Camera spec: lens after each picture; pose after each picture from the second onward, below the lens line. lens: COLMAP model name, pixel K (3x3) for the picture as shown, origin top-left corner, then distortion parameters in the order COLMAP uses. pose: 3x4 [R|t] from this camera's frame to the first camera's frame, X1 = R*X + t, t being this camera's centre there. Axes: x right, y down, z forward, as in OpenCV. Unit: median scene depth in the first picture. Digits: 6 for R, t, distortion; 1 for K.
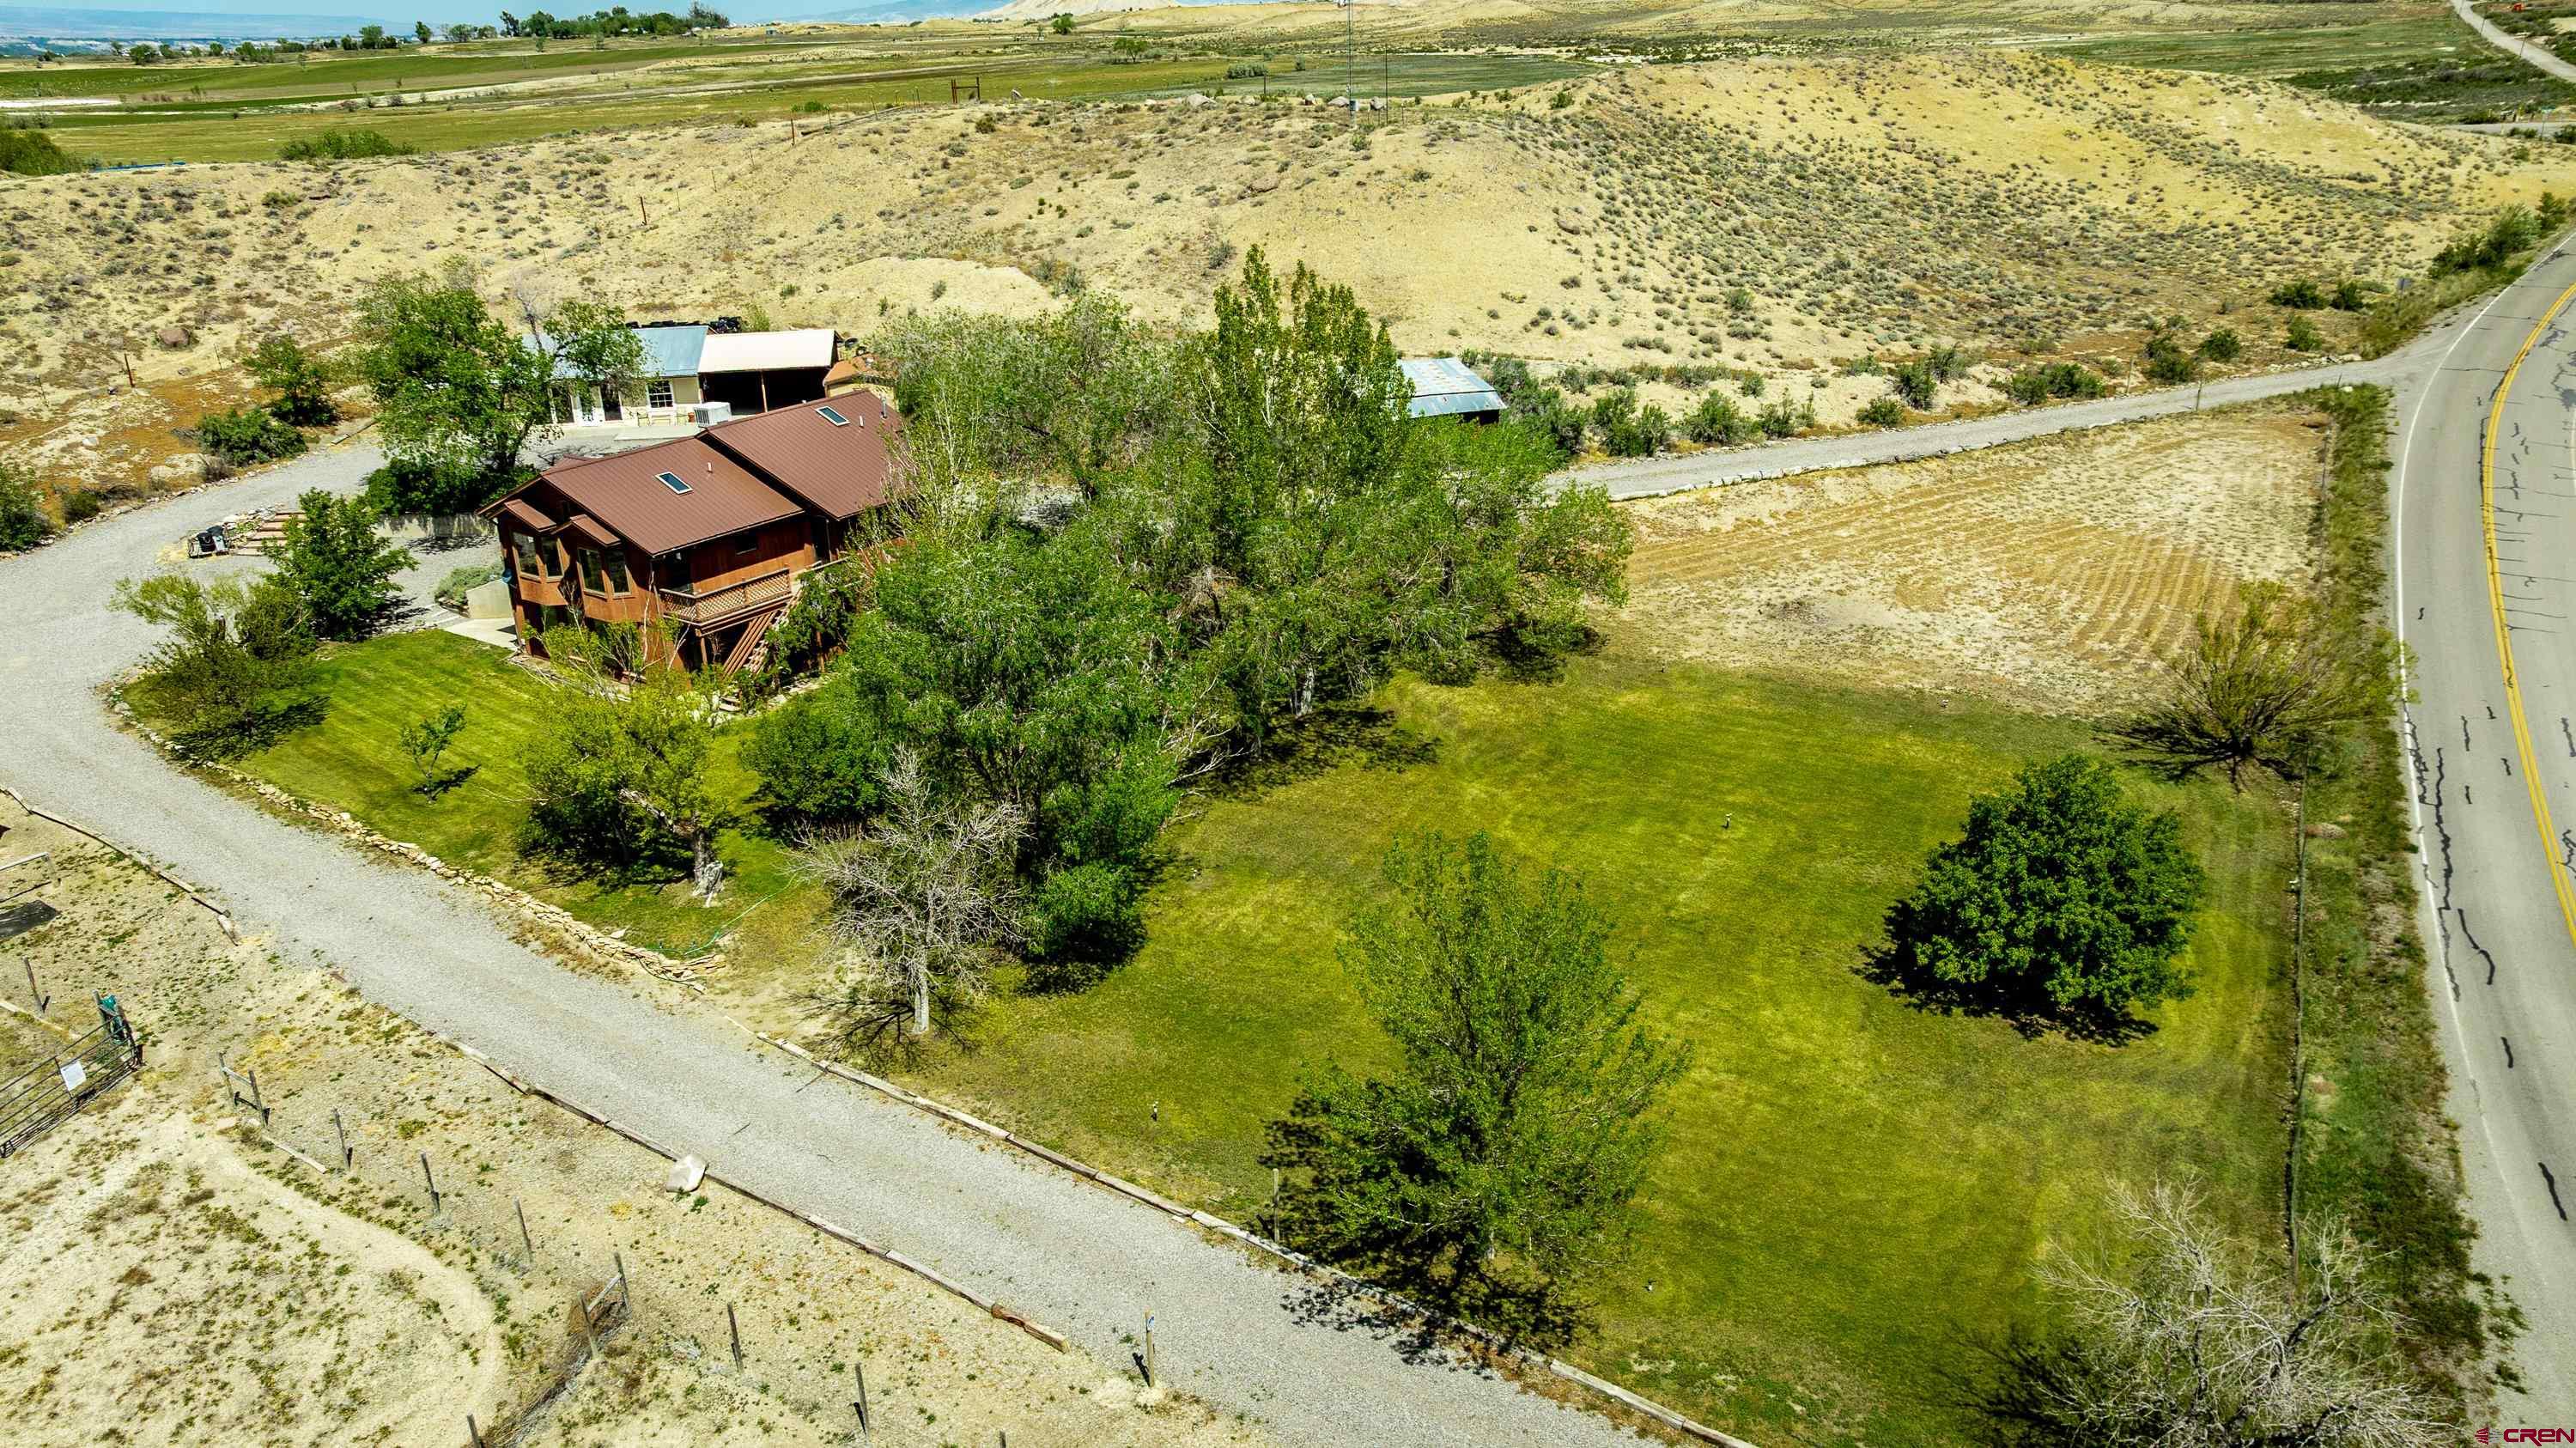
lens RADIAL K [[1843.1, 0, 1279.5], [0, 1843.1, 728.9], [0, 0, 1]] dist [-0.037573, 0.042046]
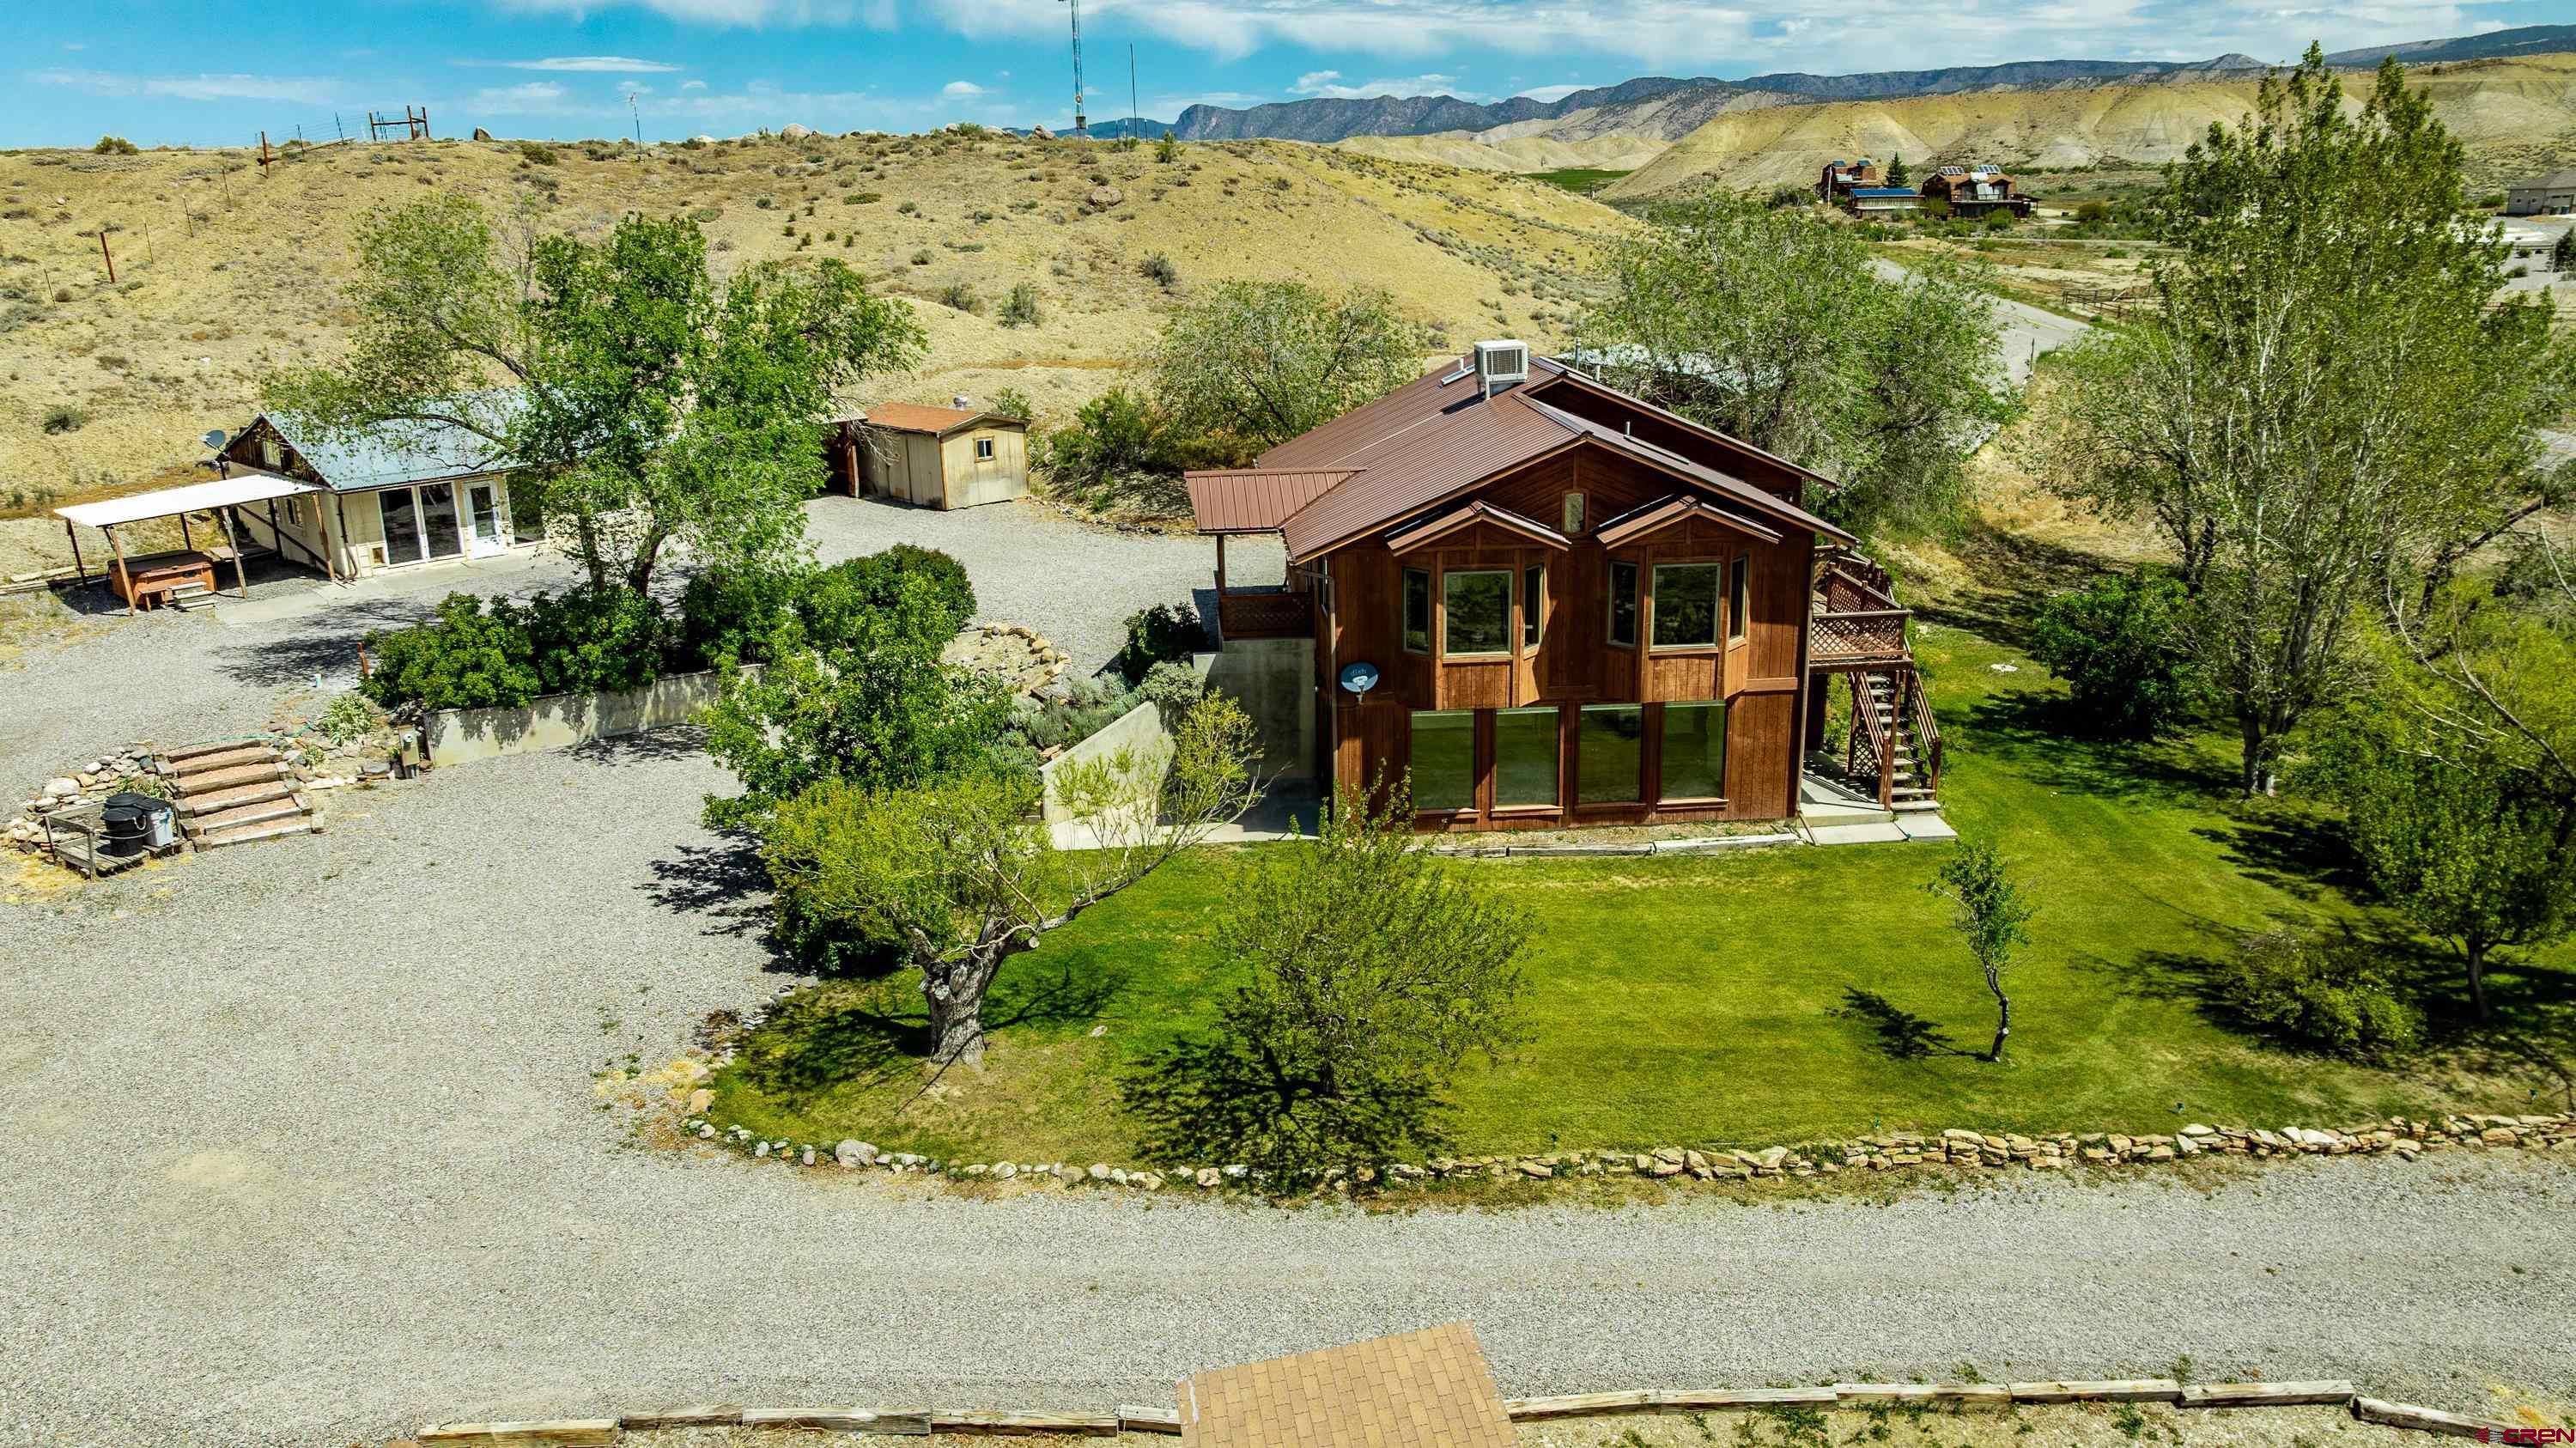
lens RADIAL K [[1843.1, 0, 1279.5], [0, 1843.1, 728.9], [0, 0, 1]] dist [-0.037573, 0.042046]
pose [[0.780215, -0.170390, 0.601856, -0.557890], [0.236588, 0.971090, -0.031778, -0.044914], [-0.579042, 0.167186, 0.797972, 0.462058]]
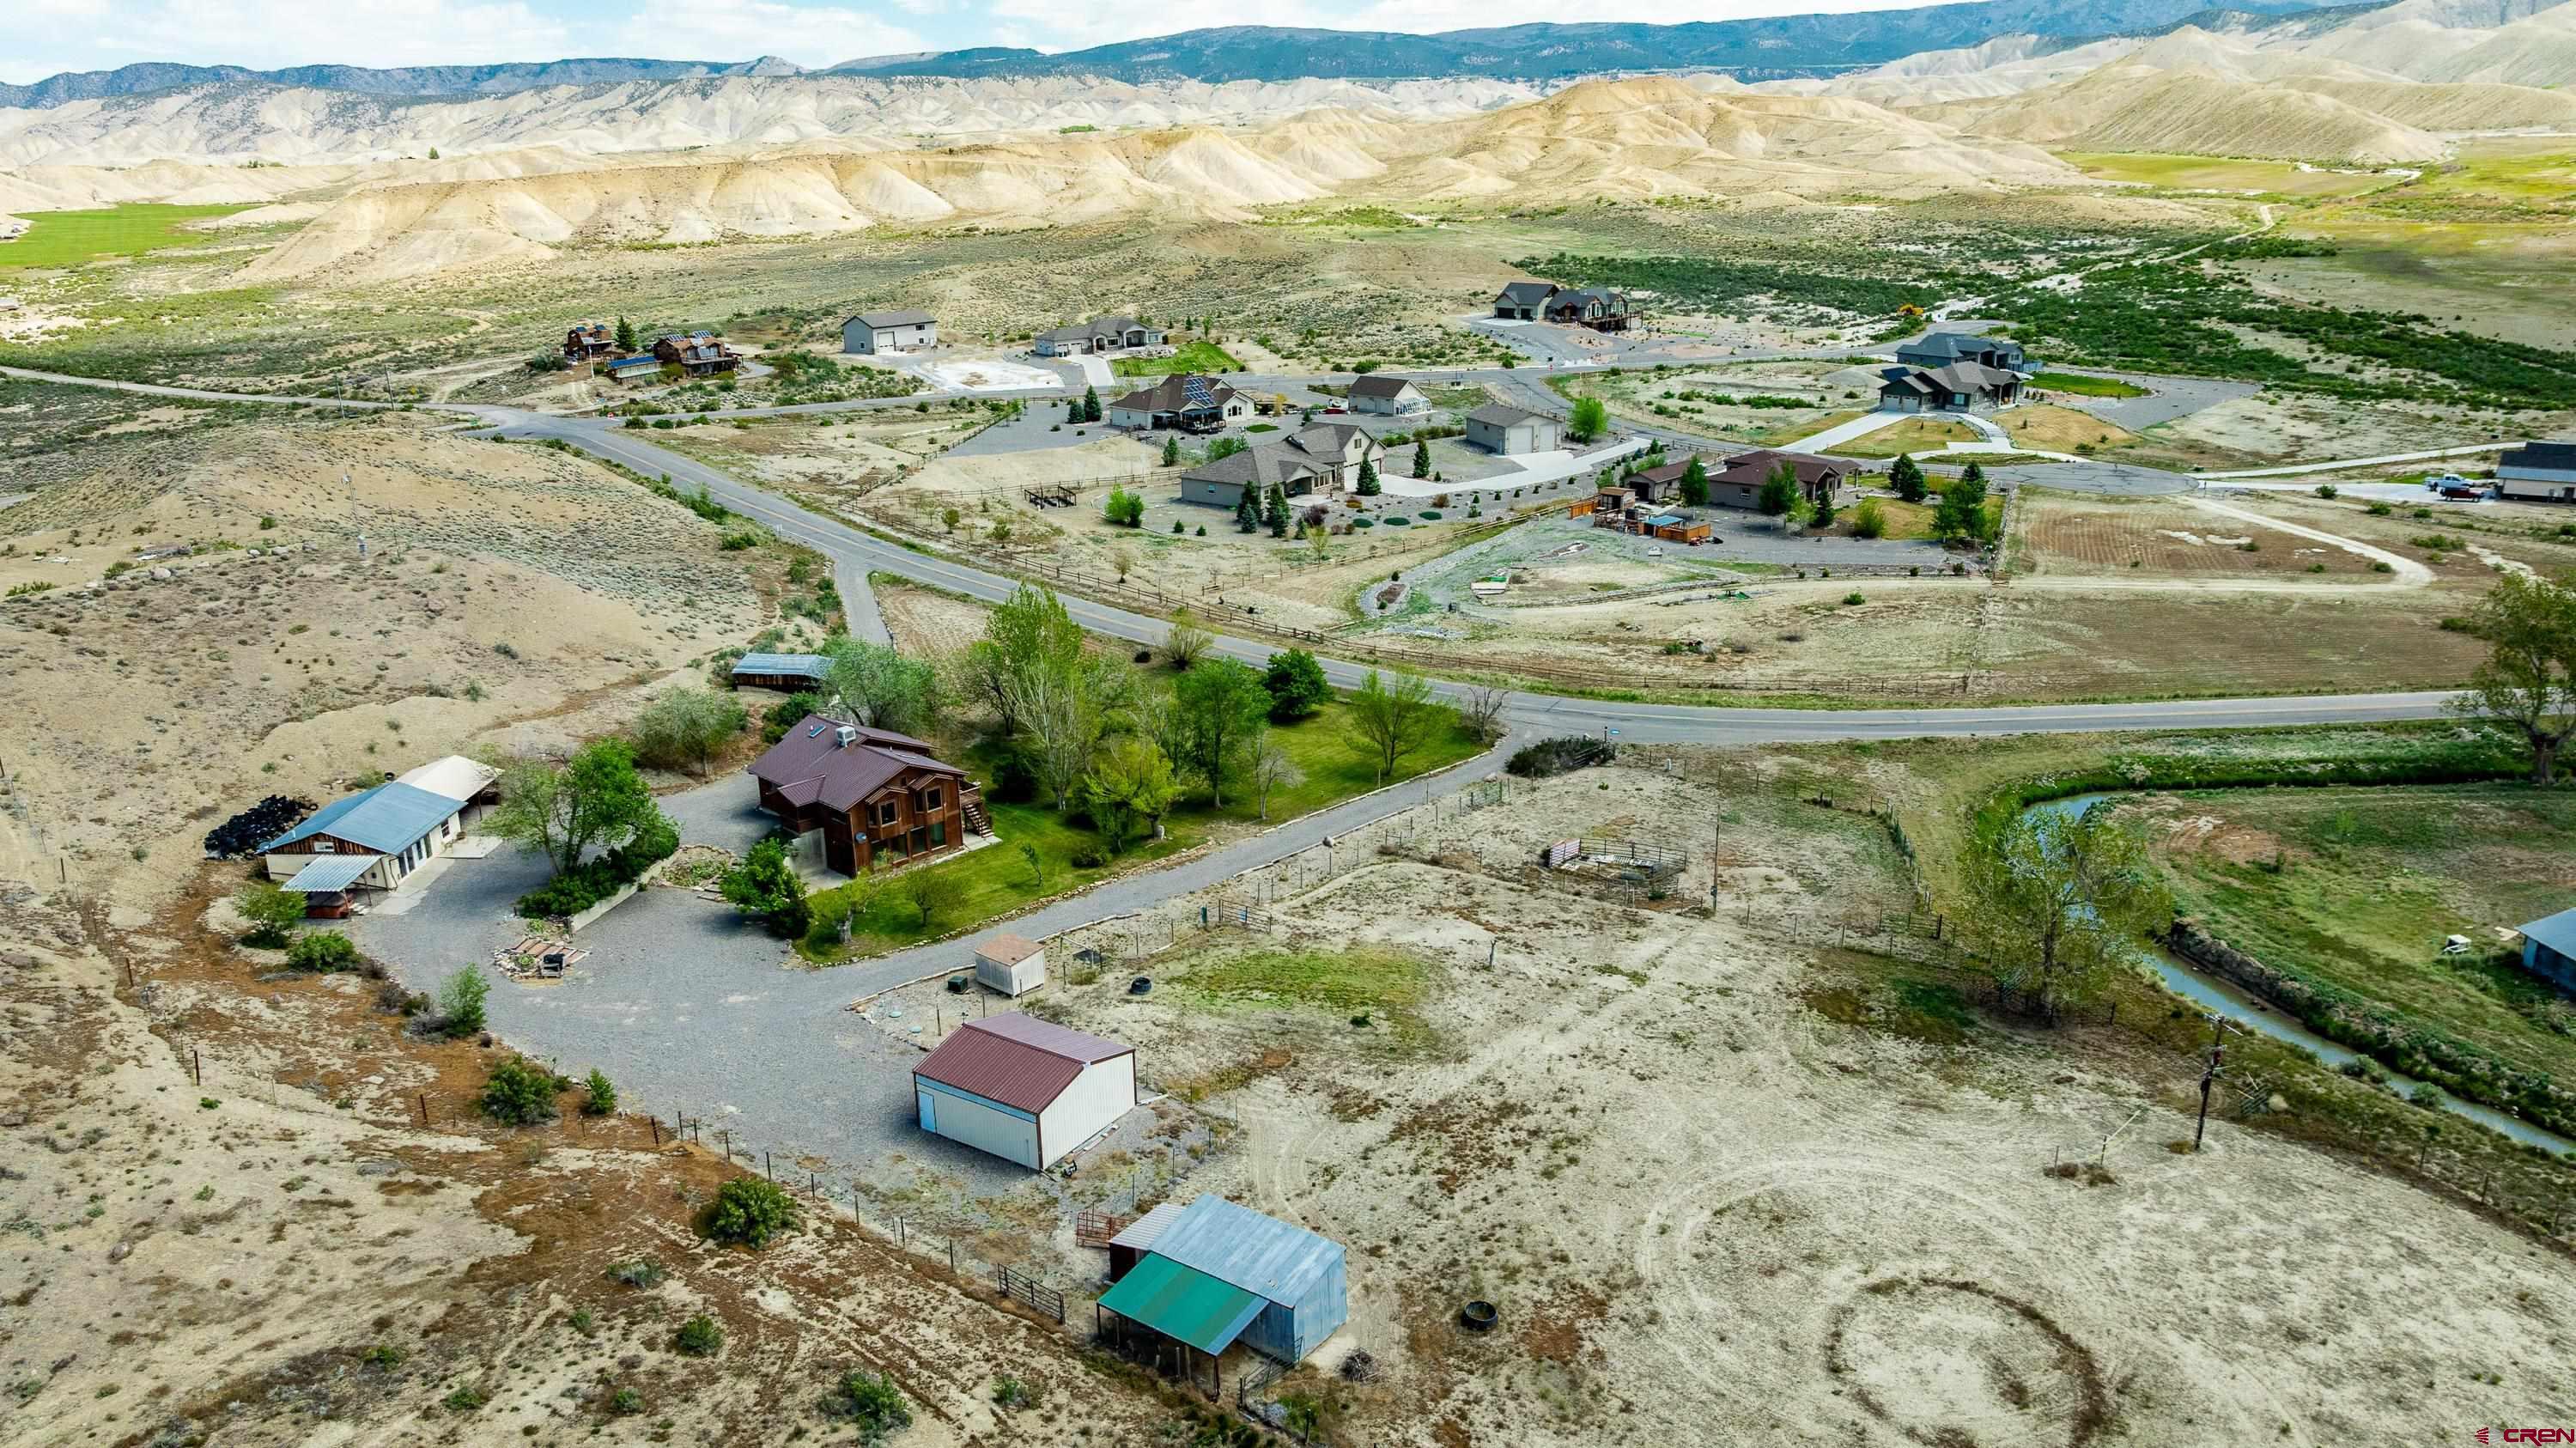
lens RADIAL K [[1843.1, 0, 1279.5], [0, 1843.1, 728.9], [0, 0, 1]] dist [-0.037573, 0.042046]
pose [[0.182184, -0.279824, 0.942607, -1.581289], [0.388245, 0.901226, 0.192501, -0.288126], [-0.903369, 0.330892, 0.272829, 0.041637]]
